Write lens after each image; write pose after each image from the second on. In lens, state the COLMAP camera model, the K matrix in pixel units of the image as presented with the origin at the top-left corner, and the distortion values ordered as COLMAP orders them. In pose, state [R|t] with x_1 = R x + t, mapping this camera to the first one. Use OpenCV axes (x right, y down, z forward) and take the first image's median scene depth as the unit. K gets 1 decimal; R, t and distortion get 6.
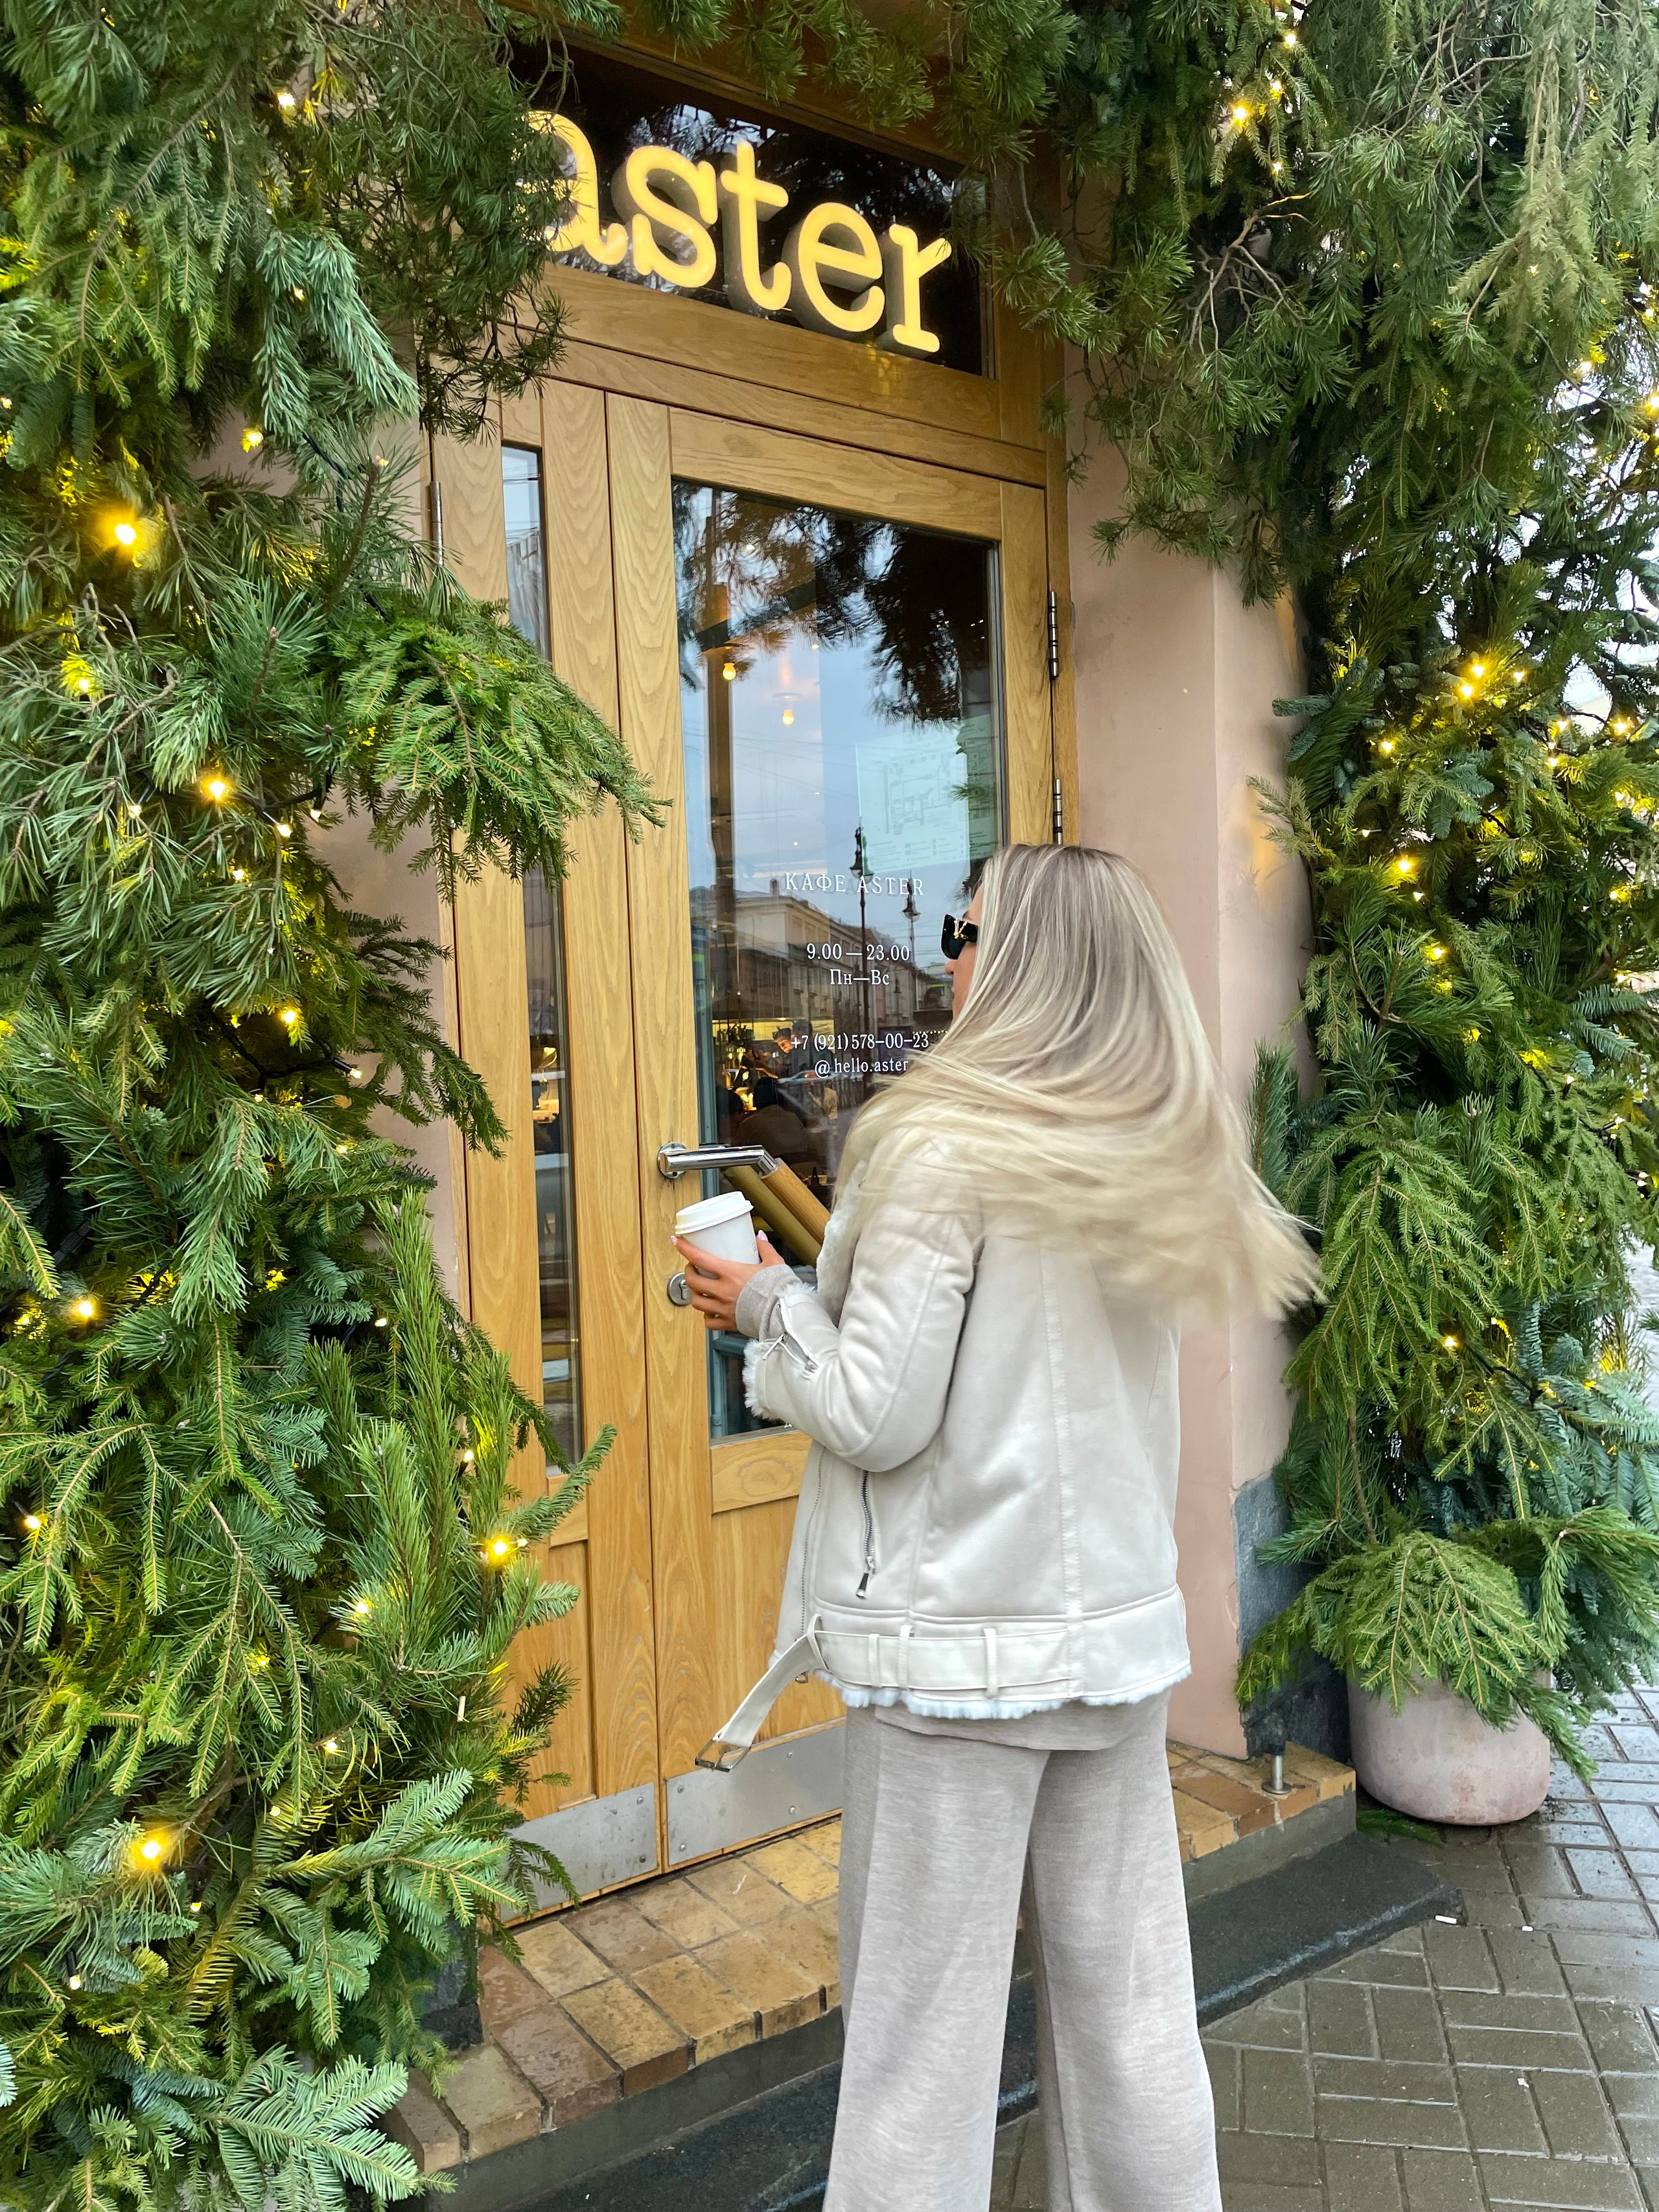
lens RADIAL K [[1761.8, 0, 830.5], [0, 1761.8, 1105.8], [0, 0, 1]] dist [0.000798, -0.056021]
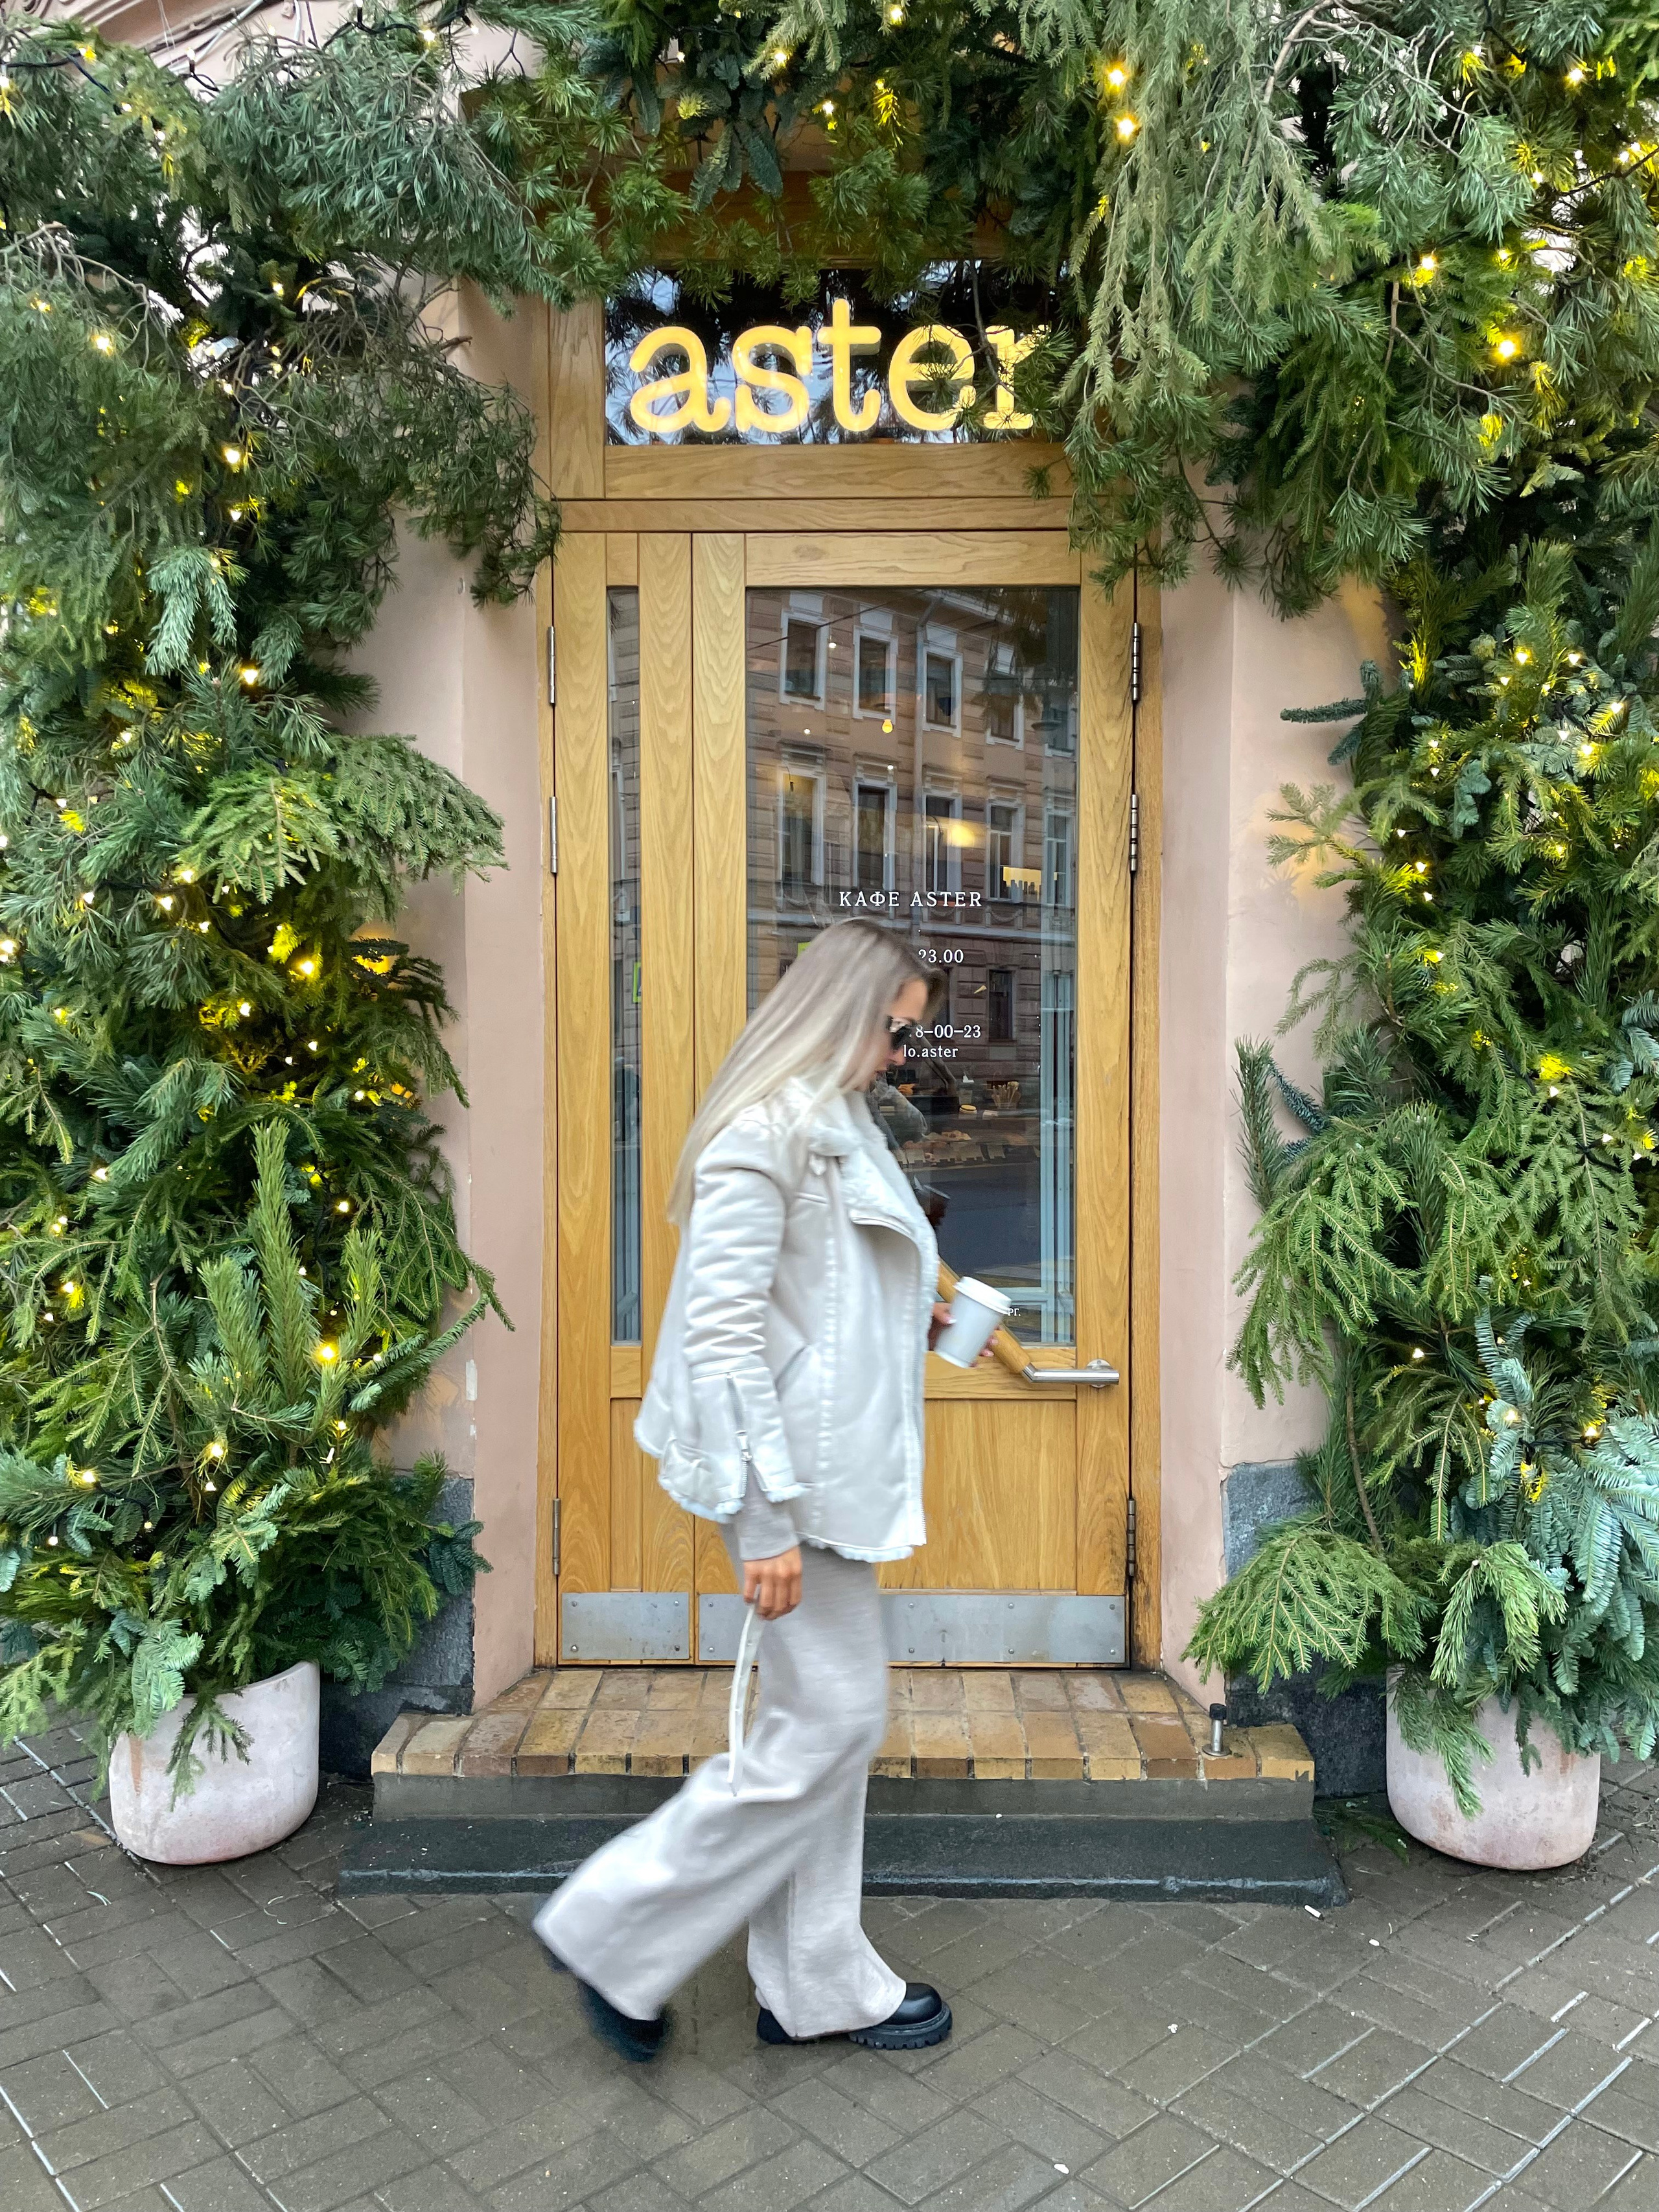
lens RADIAL K [[1761.8, 0, 830.5], [0, 1761.8, 1105.8], [0, 0, 1]] dist [0.000798, -0.056021]
pose [[0.790050, 0.050288, -0.610976, 0.881706], [-0.040856, 0.998733, 0.029372, -0.024948], [0.611680, 0.001756, 0.791104, 0.027547]]
